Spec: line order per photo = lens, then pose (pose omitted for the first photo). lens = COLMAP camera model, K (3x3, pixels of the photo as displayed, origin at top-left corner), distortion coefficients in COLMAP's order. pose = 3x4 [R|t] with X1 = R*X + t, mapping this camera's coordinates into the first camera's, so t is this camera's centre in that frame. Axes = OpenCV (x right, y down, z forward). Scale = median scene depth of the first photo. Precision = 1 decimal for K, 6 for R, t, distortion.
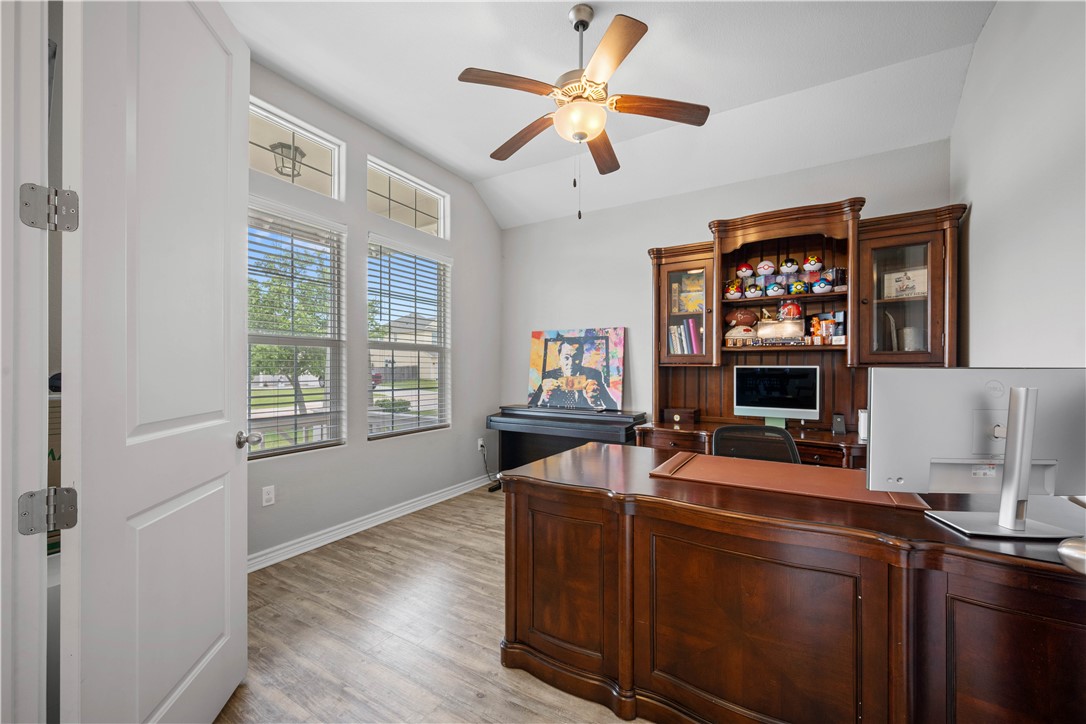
lens RADIAL K [[429.1, 0, 545.1], [0, 429.1, 365.1], [0, 0, 1]] dist [0.001152, -0.000919]
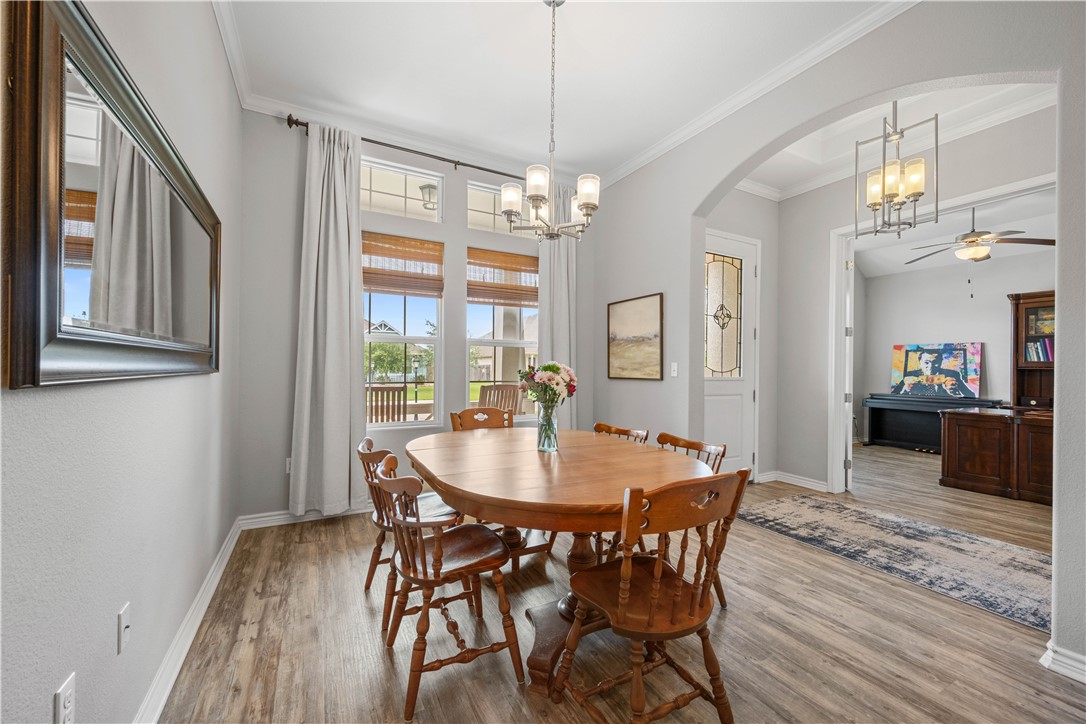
lens RADIAL K [[429.1, 0, 544.3], [0, 429.1, 361.7], [0, 0, 1]] dist [0.001152, -0.000919]
pose [[0.864674, 0.006190, -0.502295, -0.366153], [-0.011880, 0.999896, -0.008129, 0.007815], [0.502192, 0.012996, 0.864658, -1.014576]]
